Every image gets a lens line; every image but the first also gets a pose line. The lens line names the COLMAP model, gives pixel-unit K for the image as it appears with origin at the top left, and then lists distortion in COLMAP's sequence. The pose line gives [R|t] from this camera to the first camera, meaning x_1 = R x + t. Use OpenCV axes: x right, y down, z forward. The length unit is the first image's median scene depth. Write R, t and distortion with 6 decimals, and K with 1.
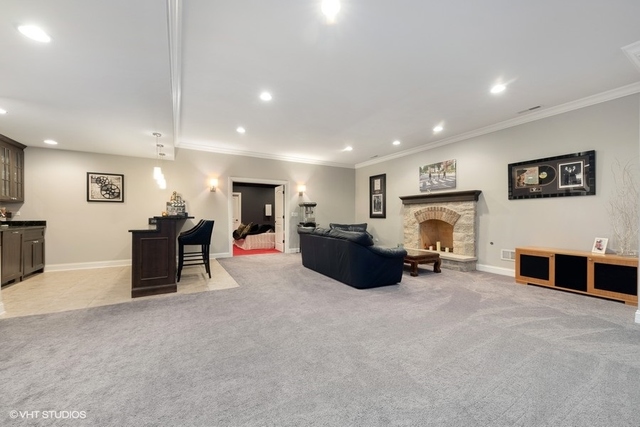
lens RADIAL K [[247.1, 0, 318.7], [0, 247.1, 217.2], [0, 0, 1]] dist [0.001621, -0.000608]
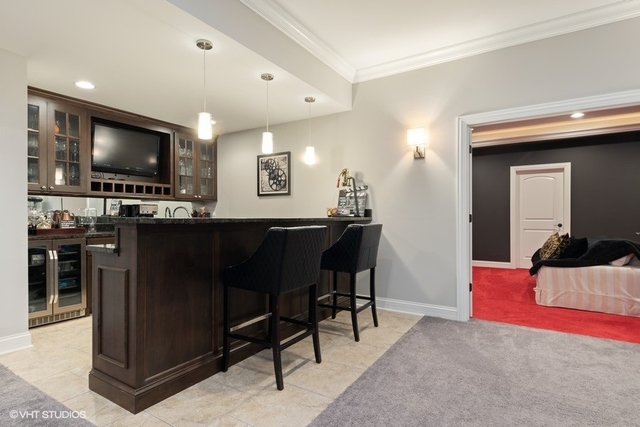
lens RADIAL K [[343.0, 0, 322.8], [0, 343.0, 217.5], [0, 0, 1]] dist [-0.000709, -0.000720]
pose [[0.456943, -0.001275, -0.889495, 0.036870], [-0.002017, 0.999995, -0.002469, -0.000216], [0.889494, 0.002922, 0.456938, 0.701018]]
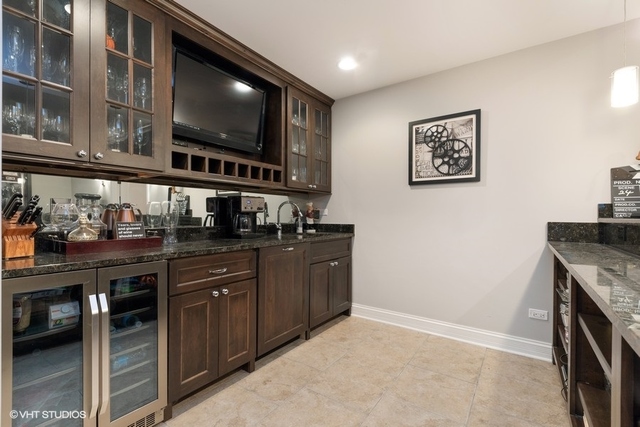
lens RADIAL K [[287.9, 0, 316.0], [0, 287.9, 216.5], [0, 0, 1]] dist [0.002804, -0.000359]
pose [[0.404807, 0.000378, -0.914402, -0.500261], [-0.005472, 0.999983, -0.002010, -0.002215], [0.914386, 0.005818, 0.404803, 0.607880]]
